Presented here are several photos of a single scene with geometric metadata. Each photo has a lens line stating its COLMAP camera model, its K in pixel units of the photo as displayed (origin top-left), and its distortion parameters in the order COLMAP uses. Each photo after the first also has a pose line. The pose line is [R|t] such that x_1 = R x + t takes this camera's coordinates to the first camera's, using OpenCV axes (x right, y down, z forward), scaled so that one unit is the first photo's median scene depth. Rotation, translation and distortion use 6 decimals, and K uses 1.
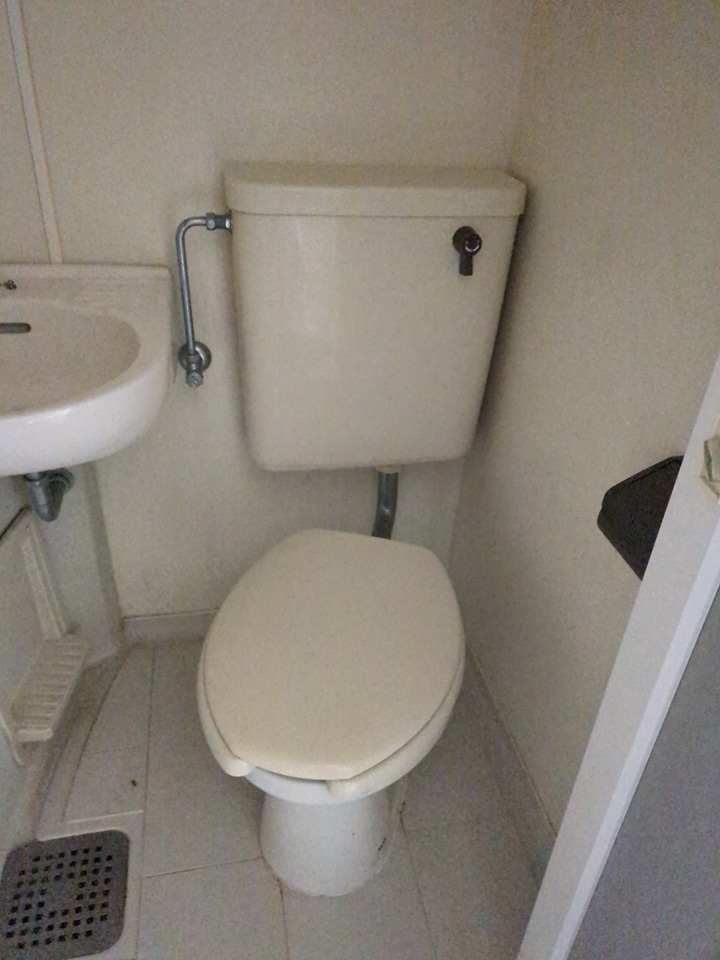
lens RADIAL K [[727.6, 0, 363.8], [0, 727.6, 485.0], [0, 0, 1]] dist [0.022986, -0.015622]
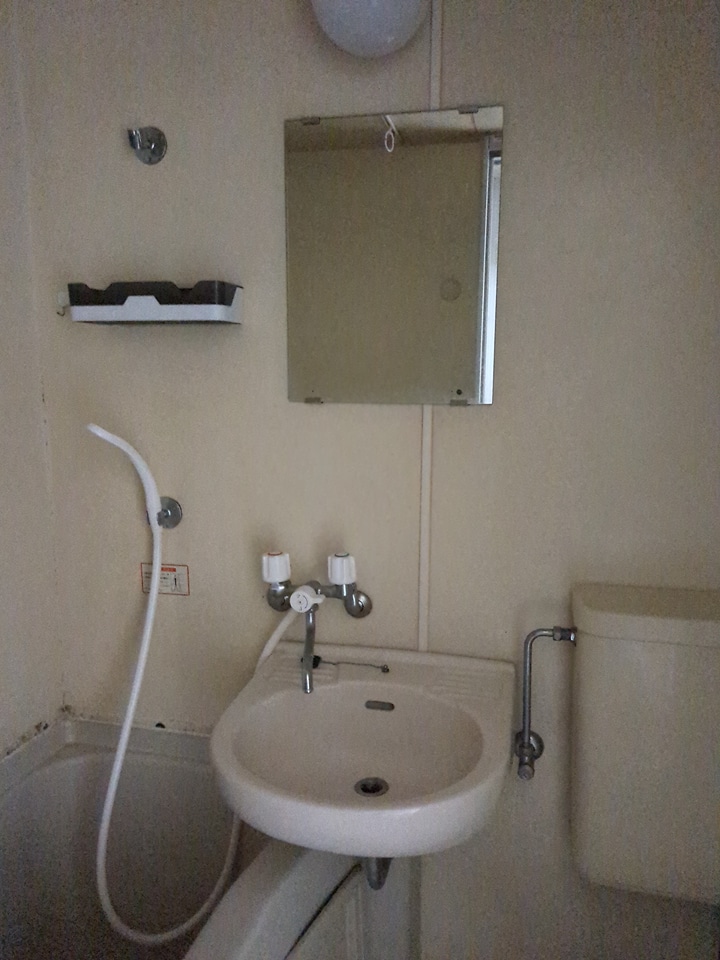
lens RADIAL K [[727.6, 0, 362.5], [0, 727.6, 488.6], [0, 0, 1]] dist [0.022986, -0.015622]
pose [[0.902151, 0.018545, -0.431022, -0.000140], [-0.191691, 0.912269, -0.361967, -0.094337], [0.386495, 0.409172, 0.826559, -0.126787]]
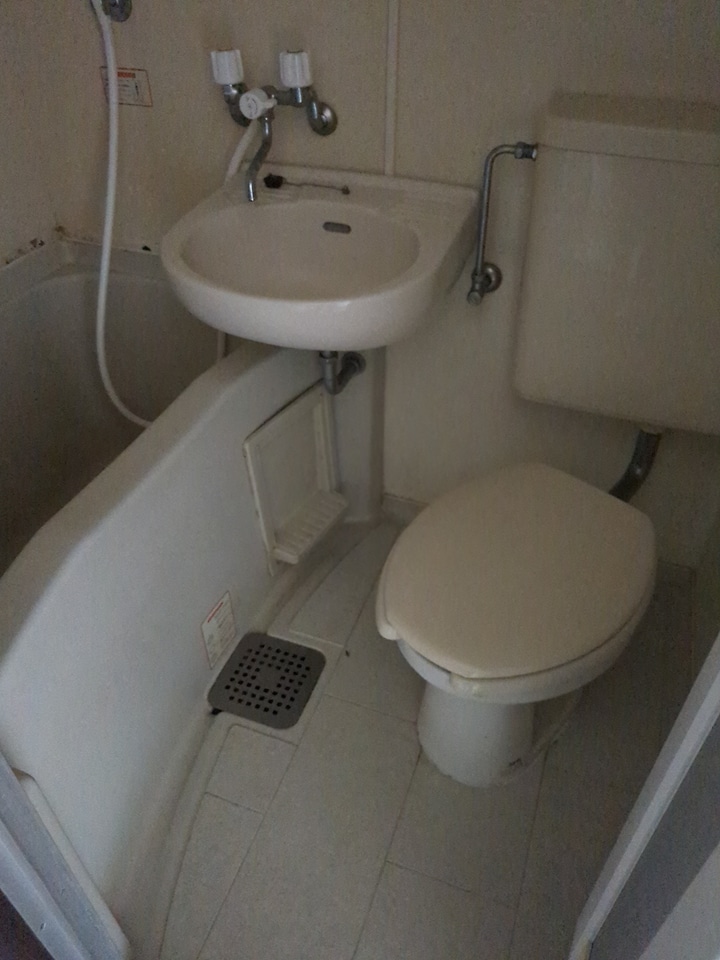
lens RADIAL K [[727.6, 0, 366.2], [0, 727.6, 485.2], [0, 0, 1]] dist [0.022986, -0.015622]
pose [[0.843957, 0.298599, -0.445618, 0.201524], [-0.249443, 0.953919, 0.166780, -0.021675], [0.474884, -0.029599, 0.879550, -0.036972]]
